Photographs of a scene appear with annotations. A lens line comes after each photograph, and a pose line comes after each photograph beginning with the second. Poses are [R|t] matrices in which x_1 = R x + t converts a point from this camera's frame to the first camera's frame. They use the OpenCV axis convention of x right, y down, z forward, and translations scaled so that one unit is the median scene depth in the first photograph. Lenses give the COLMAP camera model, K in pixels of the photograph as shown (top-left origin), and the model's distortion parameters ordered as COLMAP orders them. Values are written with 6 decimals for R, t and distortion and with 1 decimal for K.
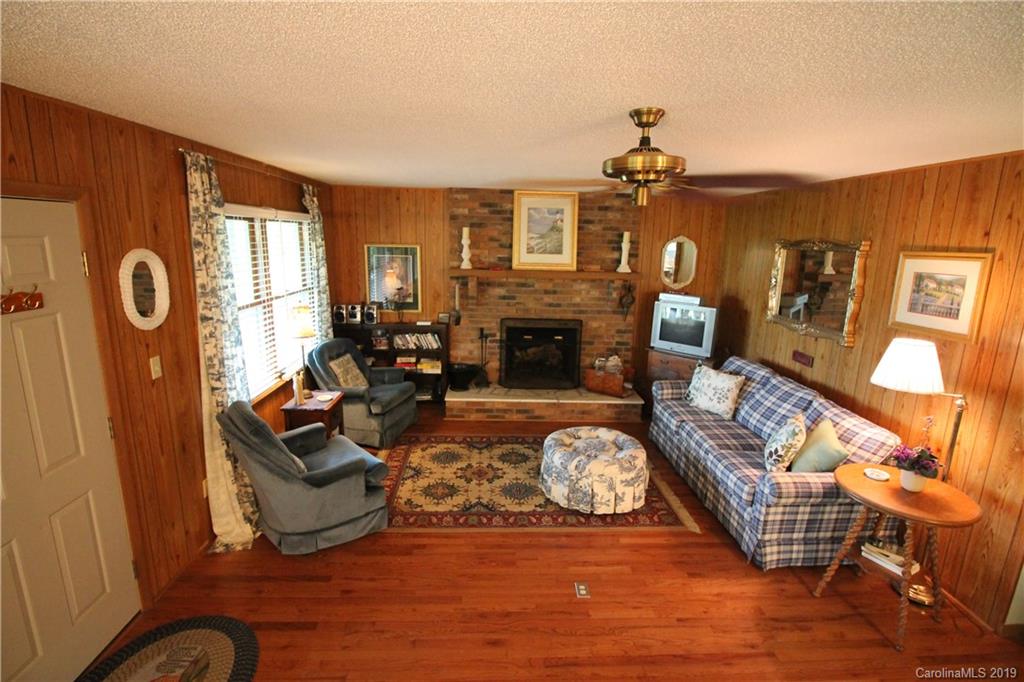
lens RADIAL K [[485.6, 0, 514.1], [0, 485.6, 342.2], [0, 0, 1]] dist [0.002086, -0.013941]
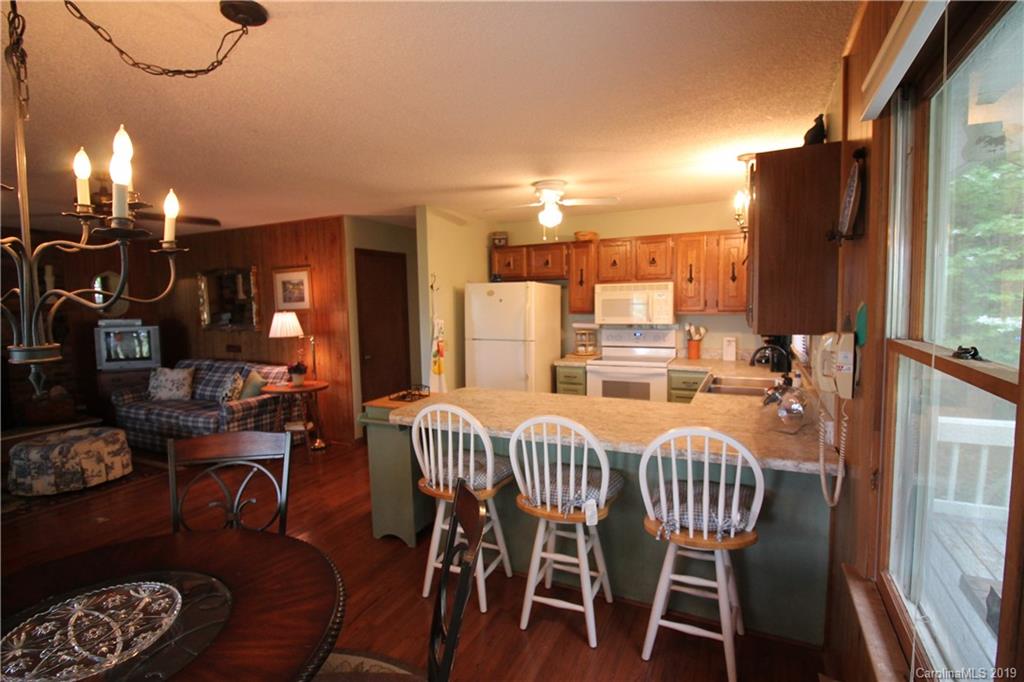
lens RADIAL K [[485.6, 0, 514.1], [0, 485.6, 342.2], [0, 0, 1]] dist [0.002086, -0.013941]
pose [[0.485383, -0.111549, 0.867156, -0.306767], [0.214800, 0.976643, 0.005401, 0.225240], [-0.847504, 0.183644, 0.498007, -0.527340]]
